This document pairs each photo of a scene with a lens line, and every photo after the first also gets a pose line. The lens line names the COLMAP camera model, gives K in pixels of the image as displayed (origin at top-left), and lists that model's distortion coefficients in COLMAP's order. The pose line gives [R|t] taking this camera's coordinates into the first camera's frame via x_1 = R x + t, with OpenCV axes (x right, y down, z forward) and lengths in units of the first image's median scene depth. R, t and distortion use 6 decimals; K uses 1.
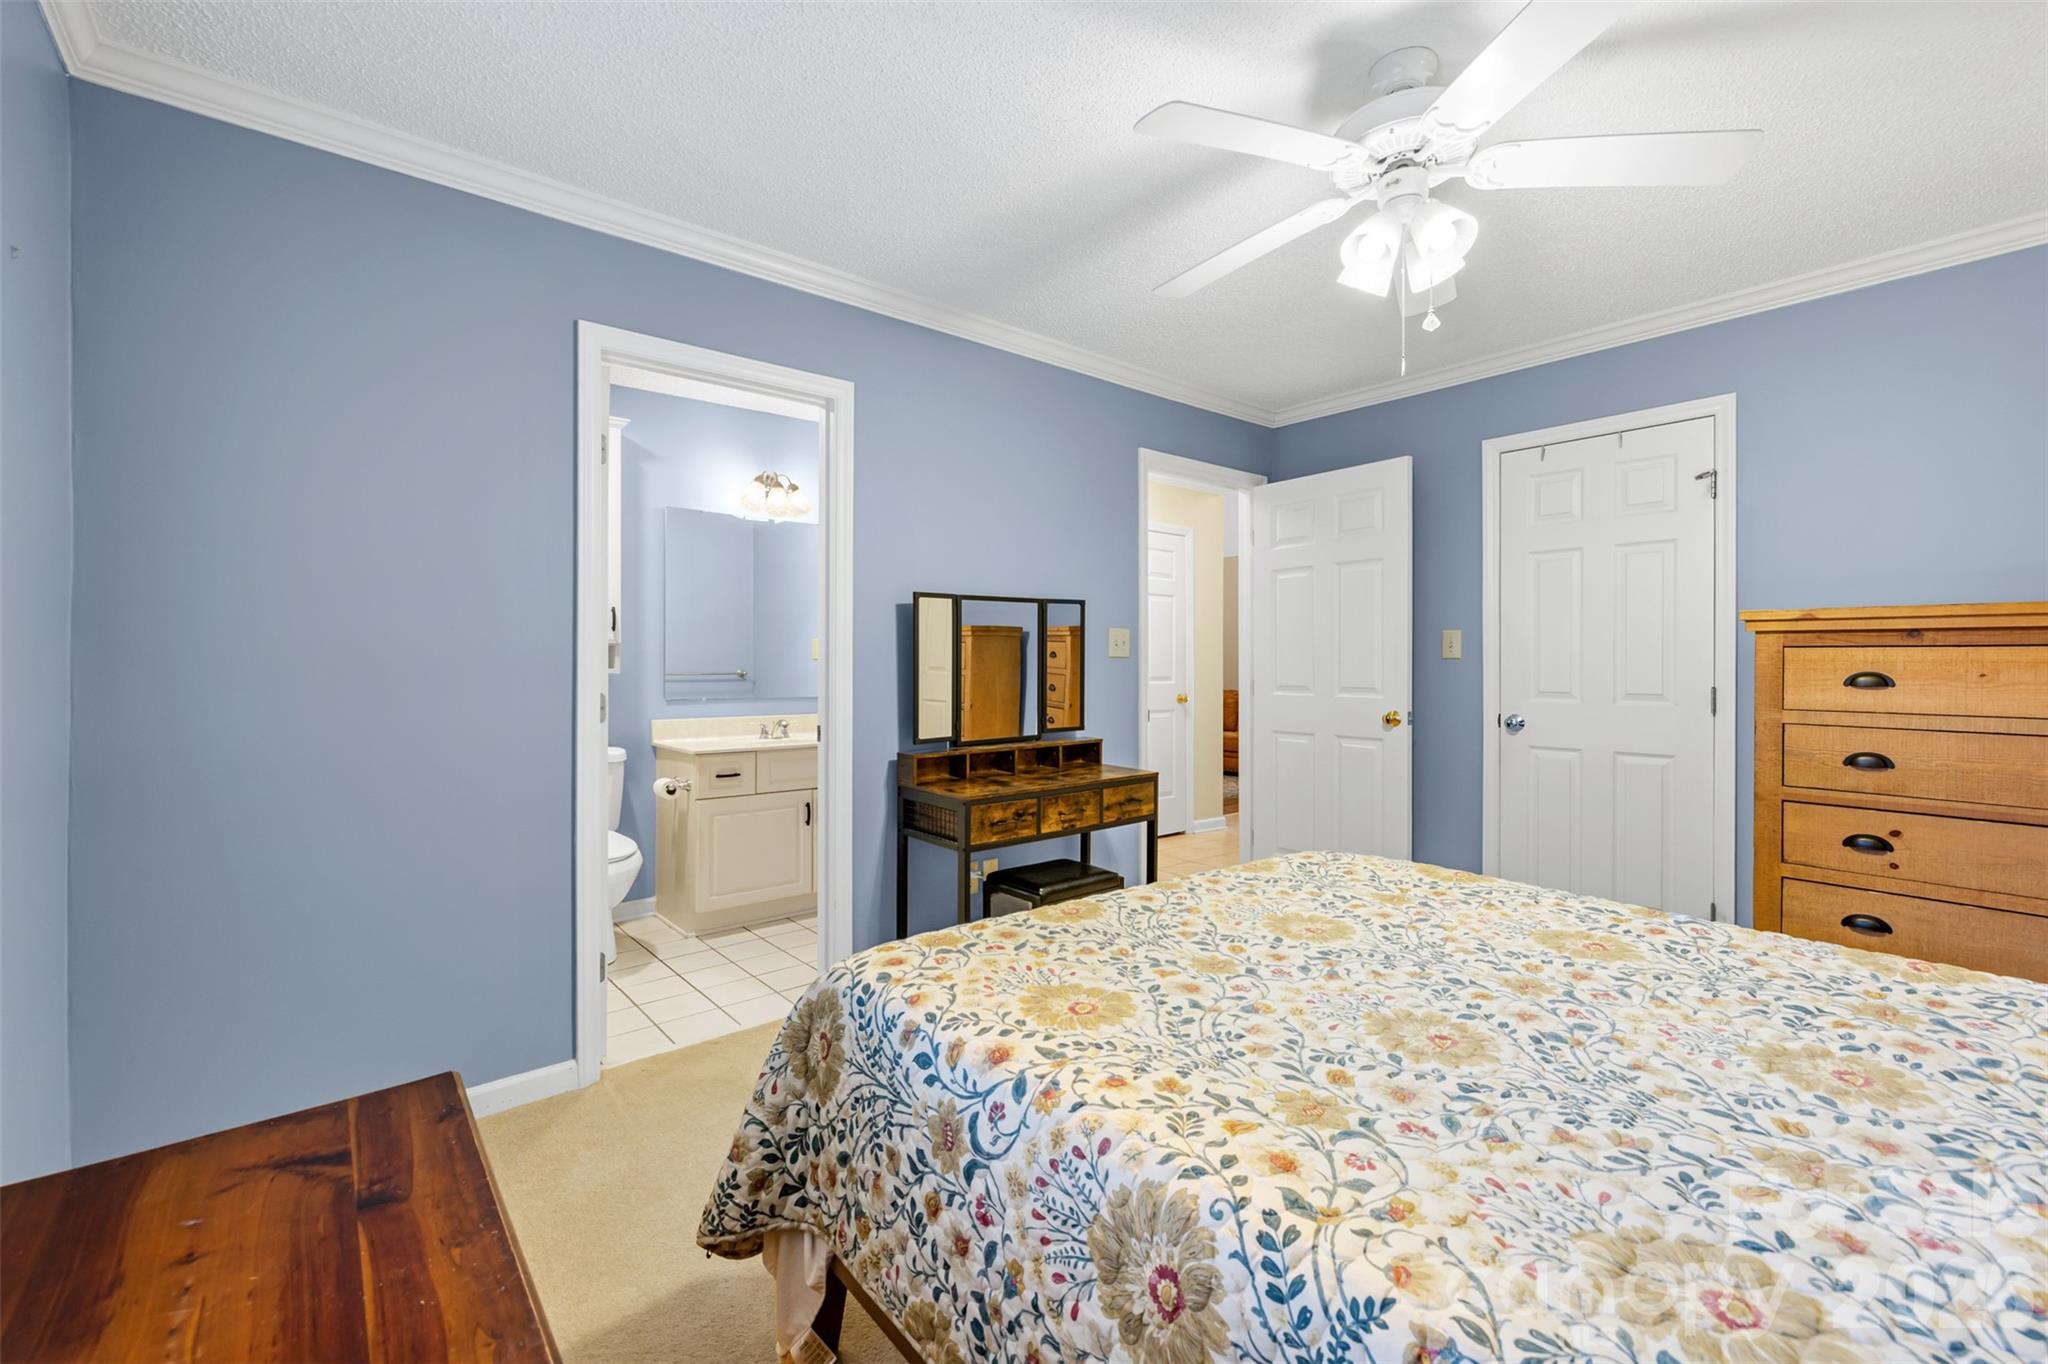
lens RADIAL K [[852.9, 0, 1023.5], [0, 852.9, 672.6], [0, 0, 1]] dist [0.000046, 0.000001]
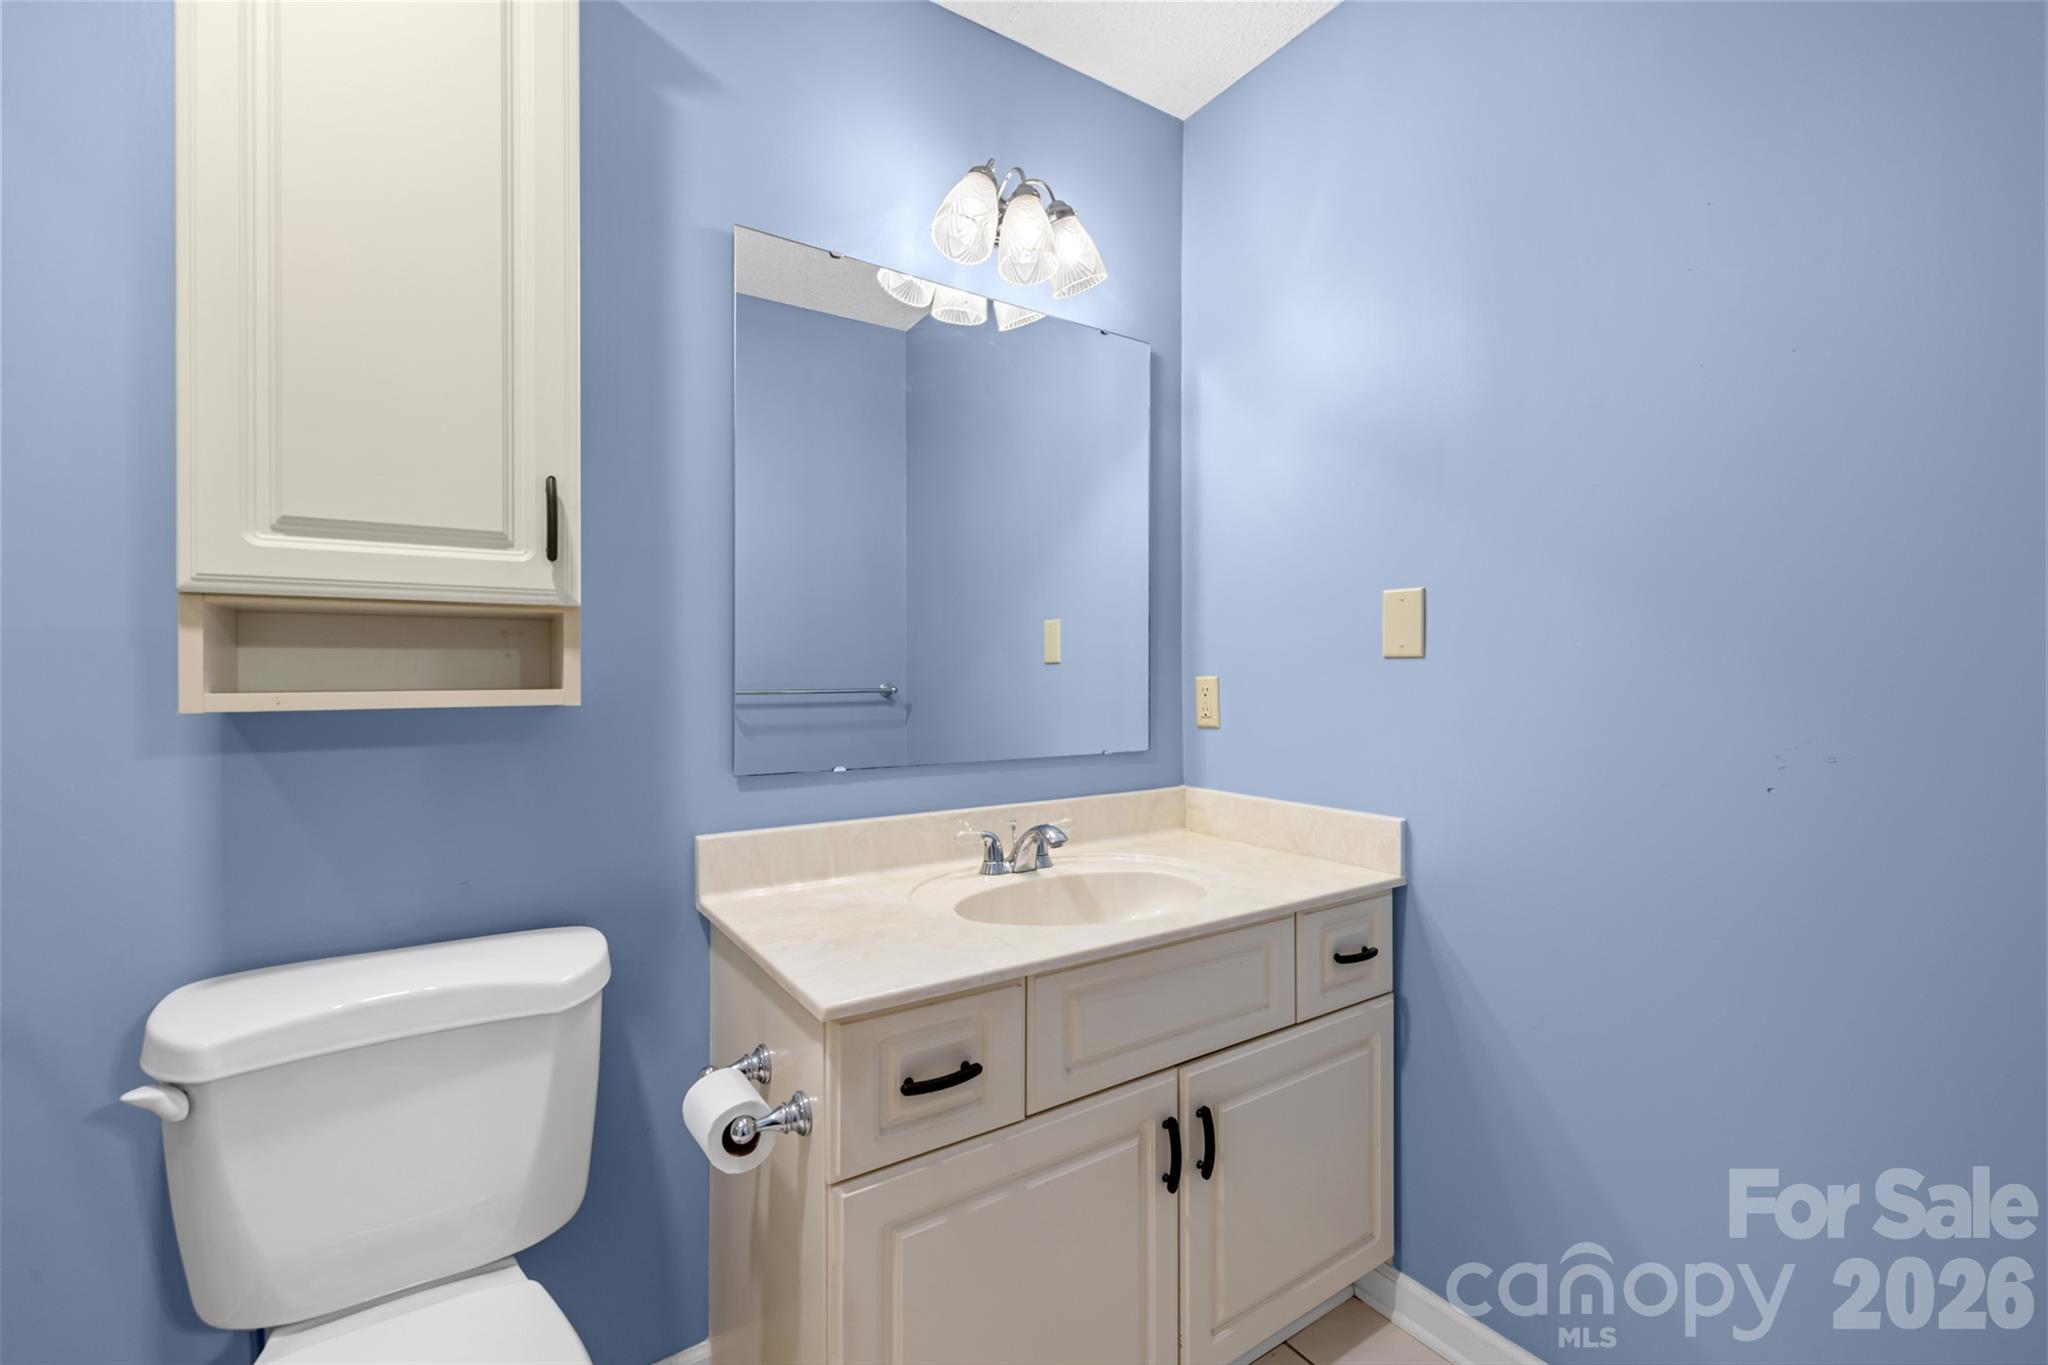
lens RADIAL K [[873.9, 0, 1025.9], [0, 873.9, 679.3], [0, 0, 1]] dist [0.000327, 0.000041]
pose [[0.994165, -0.000209, -0.107873, -0.285811], [-0.000213, 0.999992, -0.003896, -0.006335], [0.107873, 0.003896, 0.994157, 0.714168]]
